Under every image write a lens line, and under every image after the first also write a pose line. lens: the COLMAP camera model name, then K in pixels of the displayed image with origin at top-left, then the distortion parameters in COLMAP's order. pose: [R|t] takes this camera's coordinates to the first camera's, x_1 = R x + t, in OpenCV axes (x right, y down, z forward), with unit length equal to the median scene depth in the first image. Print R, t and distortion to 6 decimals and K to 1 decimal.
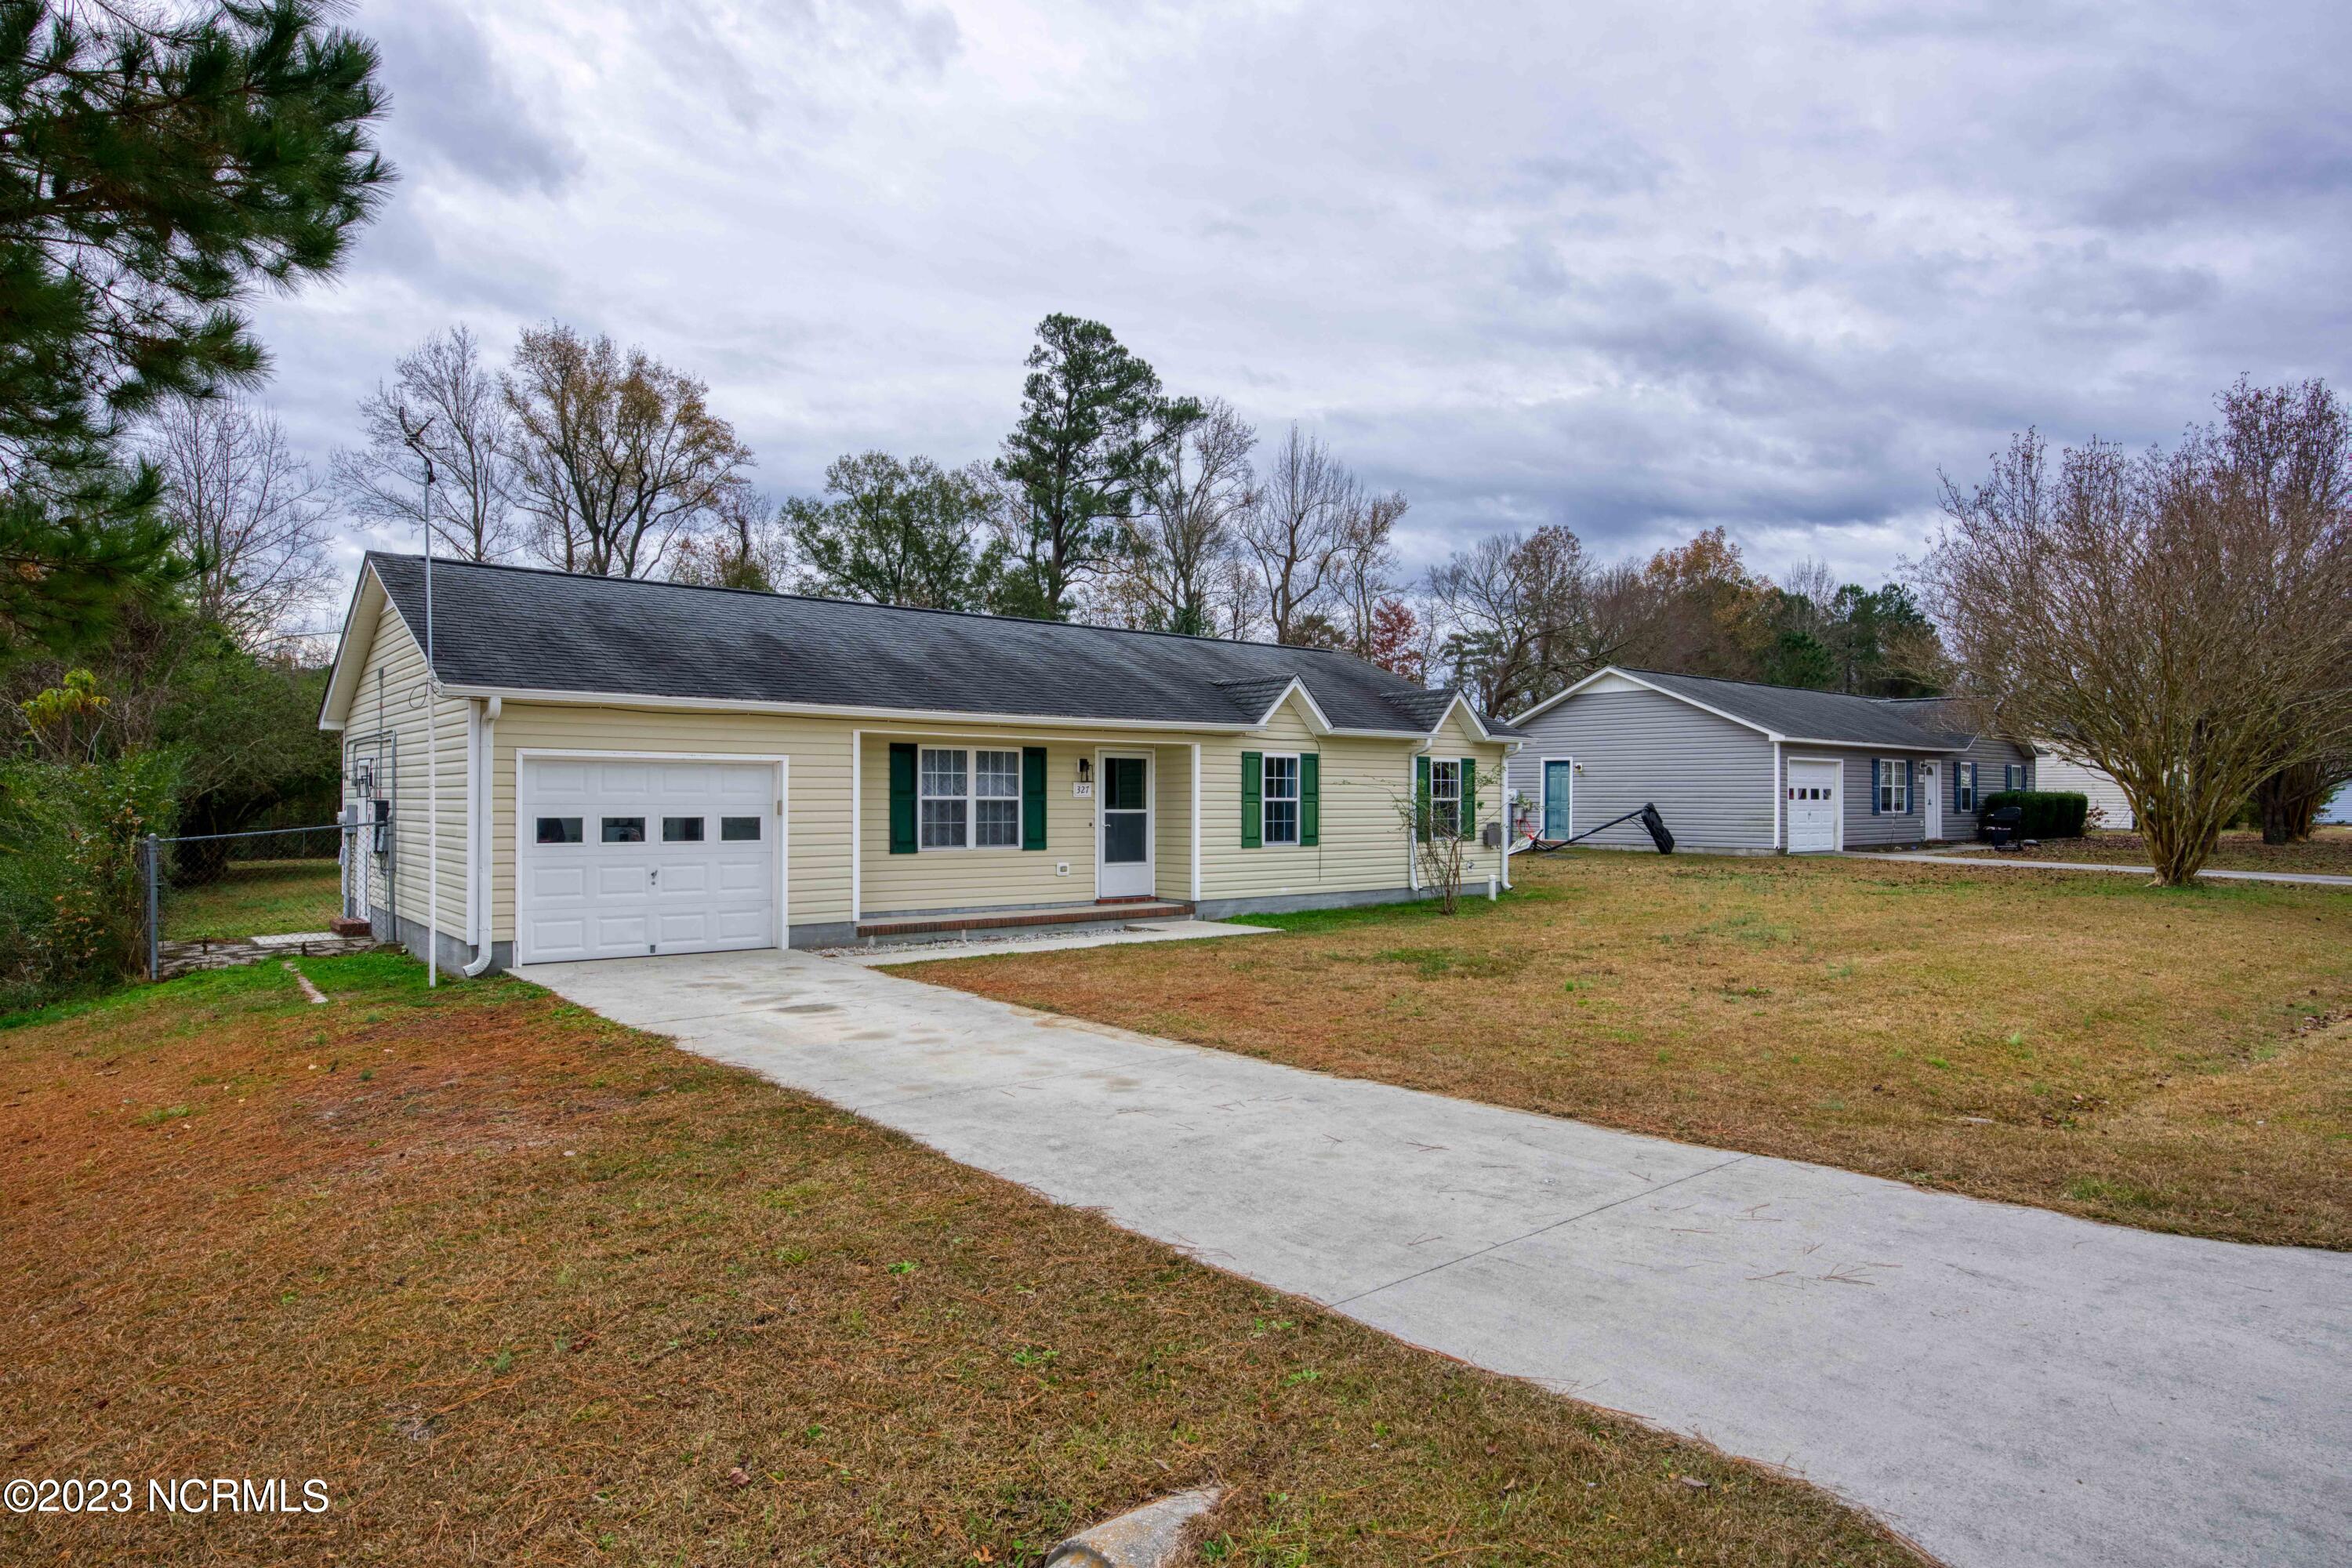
lens RADIAL K [[1338.5, 0, 1233.3], [0, 1338.5, 783.7], [0, 0, 1]] dist [-0.046434, 0.035021]
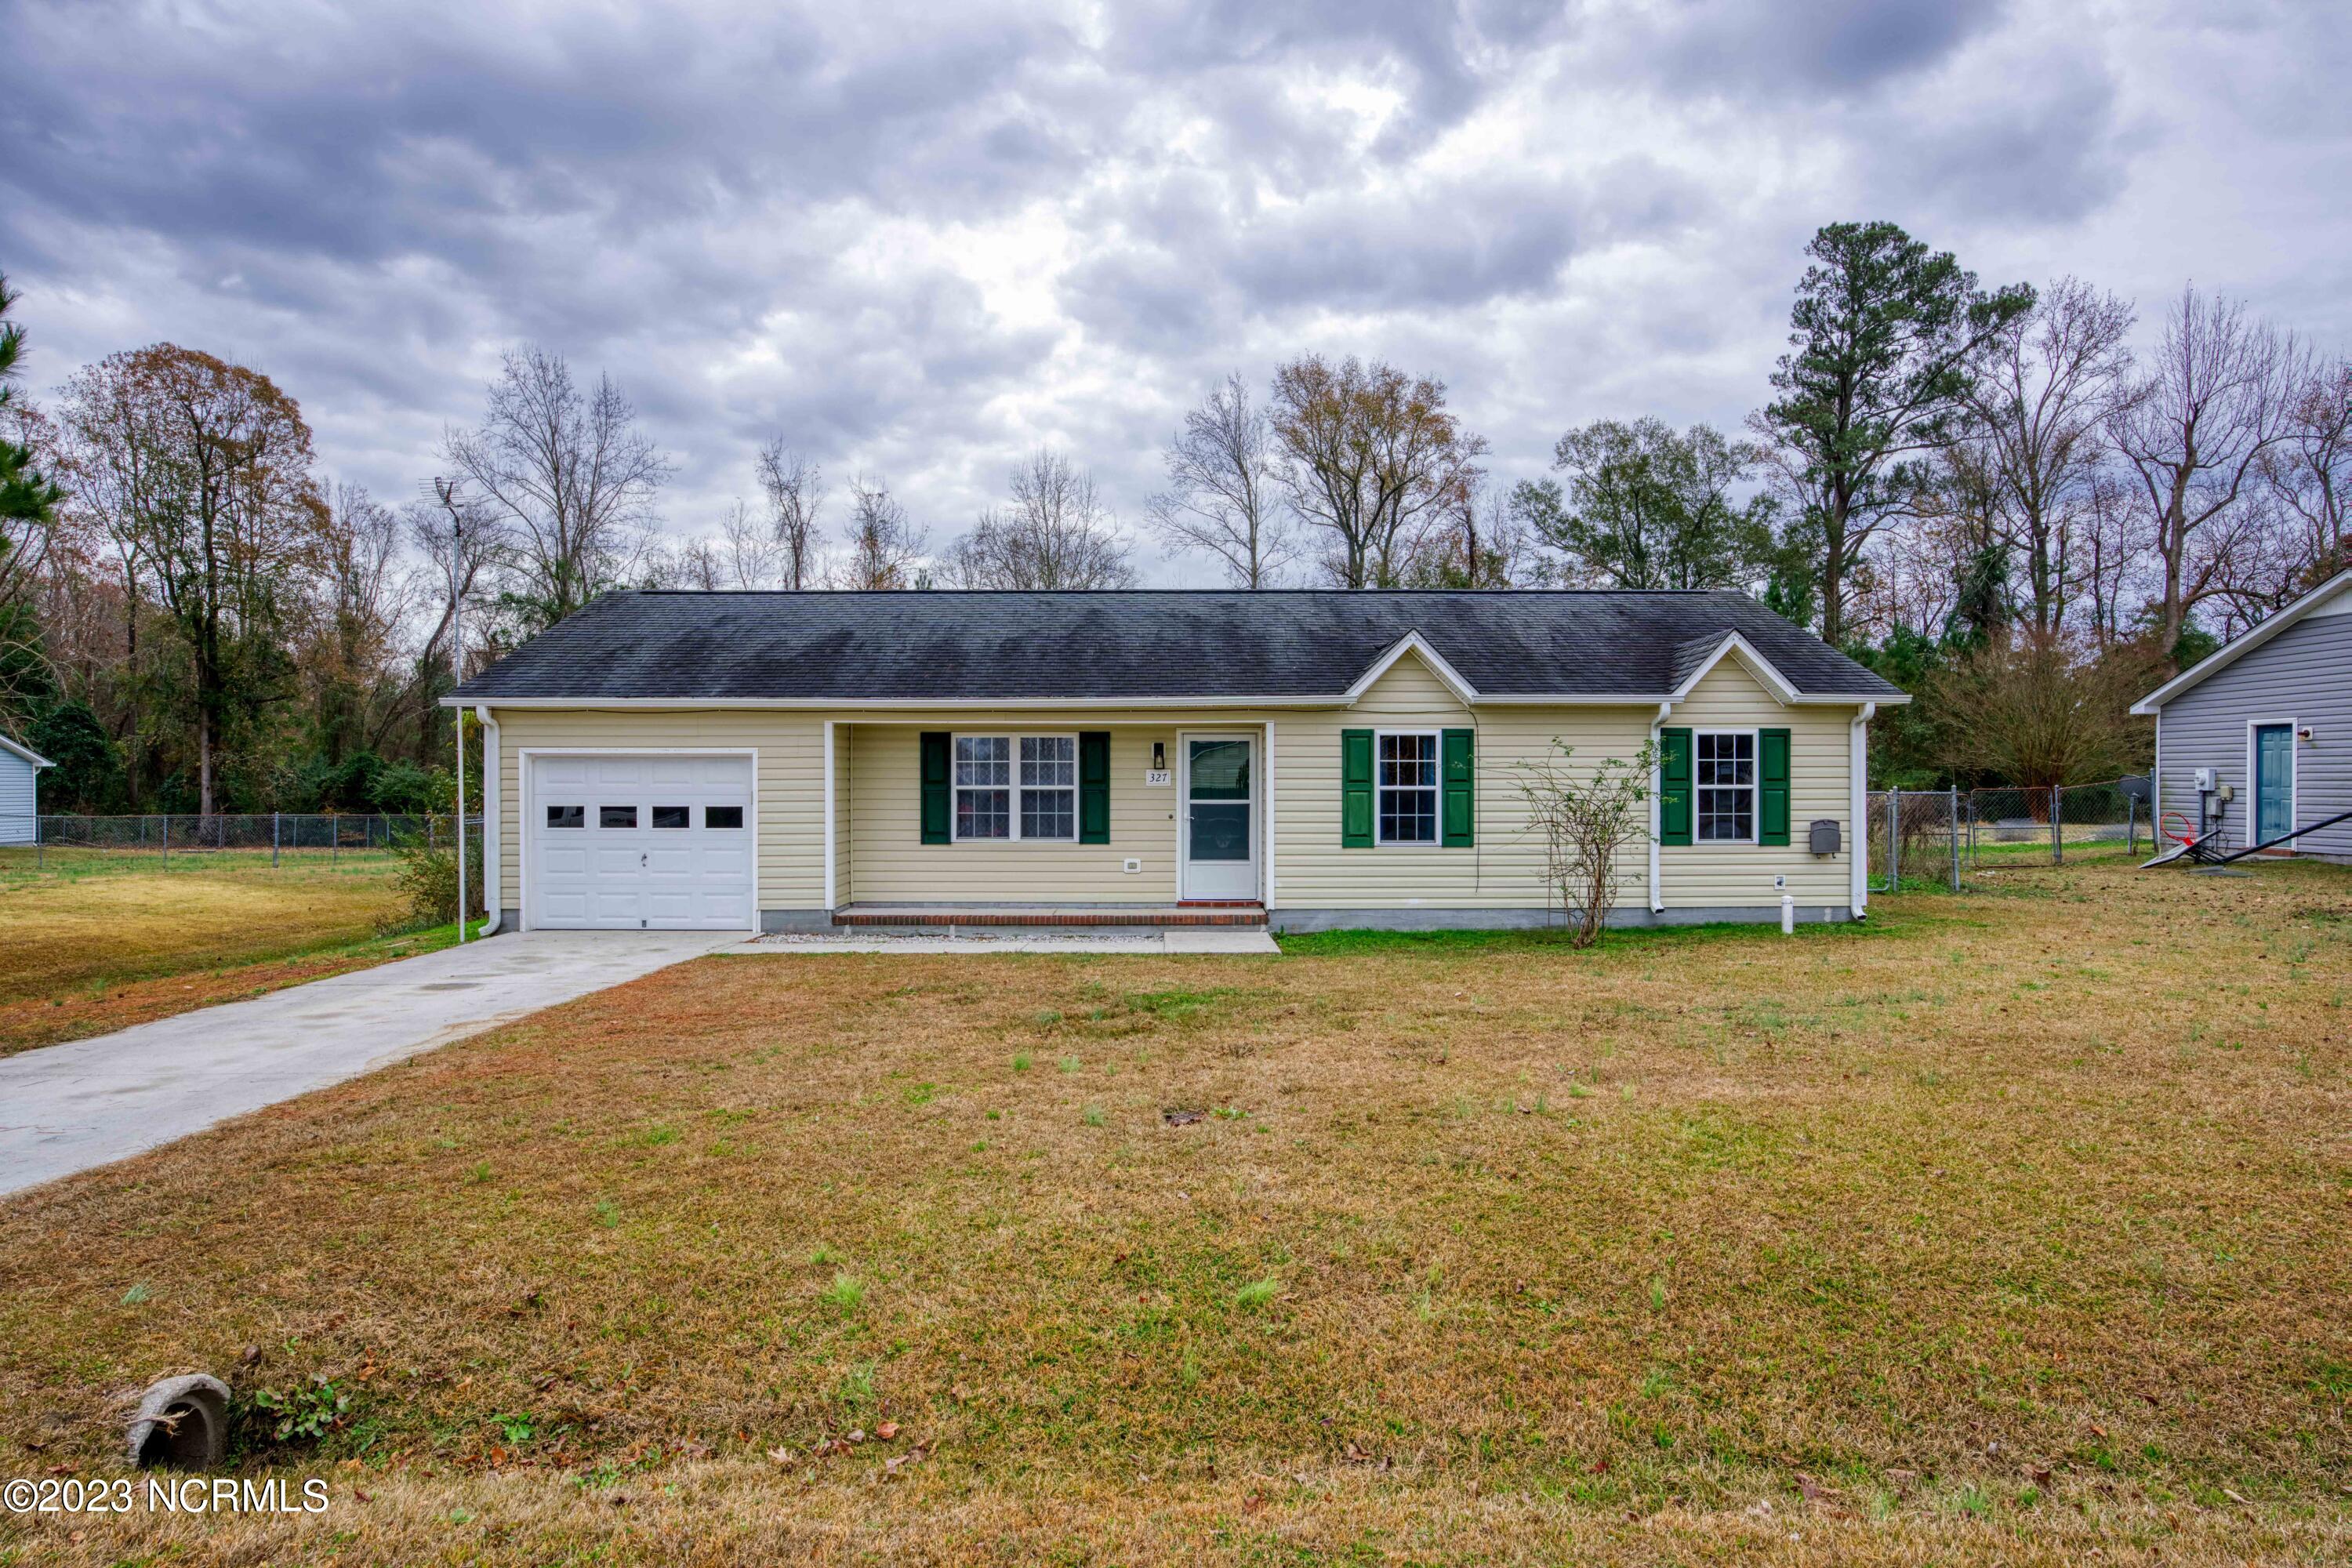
lens RADIAL K [[1338.5, 0, 1233.3], [0, 1338.5, 783.7], [0, 0, 1]] dist [-0.046434, 0.035021]
pose [[0.765823, -0.003008, -0.643044, 0.469464], [0.010618, 0.999912, 0.007968, 0.001880], [0.642963, -0.012930, 0.765788, 0.325510]]
